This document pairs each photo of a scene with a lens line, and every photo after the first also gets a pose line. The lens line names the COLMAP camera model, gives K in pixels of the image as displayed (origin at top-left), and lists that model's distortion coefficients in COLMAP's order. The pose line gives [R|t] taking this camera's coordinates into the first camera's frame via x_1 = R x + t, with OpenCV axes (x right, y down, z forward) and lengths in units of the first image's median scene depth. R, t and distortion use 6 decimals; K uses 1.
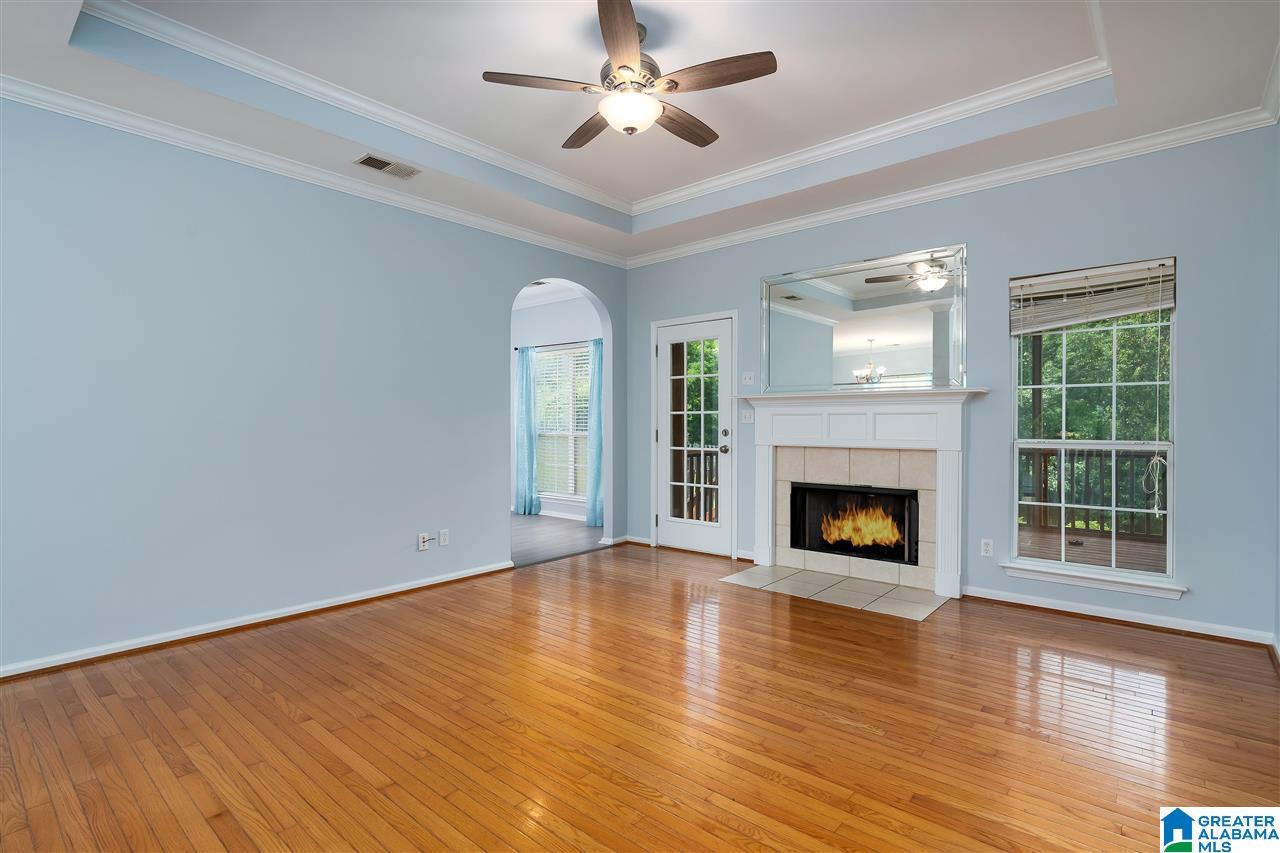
lens RADIAL K [[627.6, 0, 640.0], [0, 627.6, 426.5], [0, 0, 1]] dist [-0.001165, -0.000435]
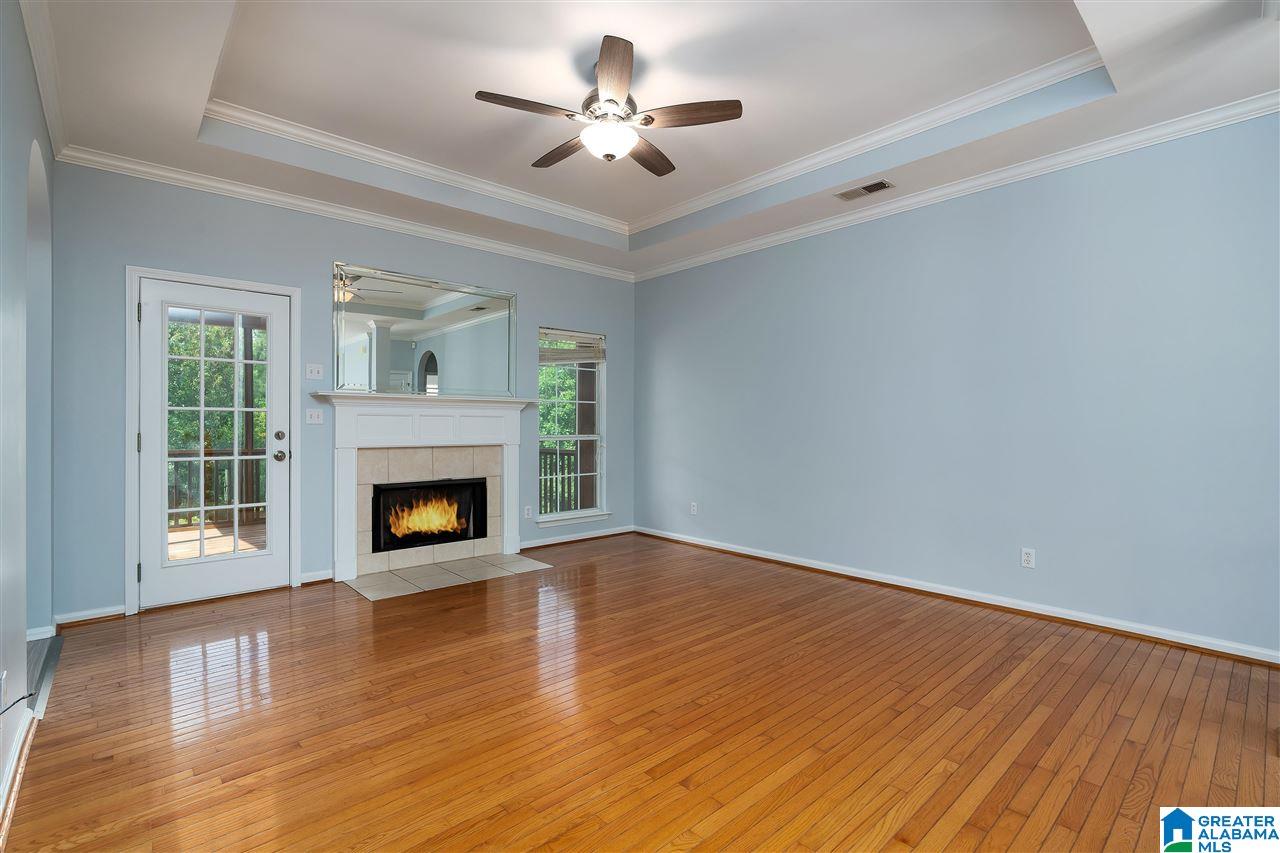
lens RADIAL K [[578.2, 0, 637.7], [0, 578.2, 435.4], [0, 0, 1]] dist [-0.025819, 0.000020]
pose [[0.117847, -0.014856, 0.992921, -0.668846], [0.004235, 0.999887, 0.014457, 0.001514], [-0.993023, 0.002501, 0.117897, 0.558157]]
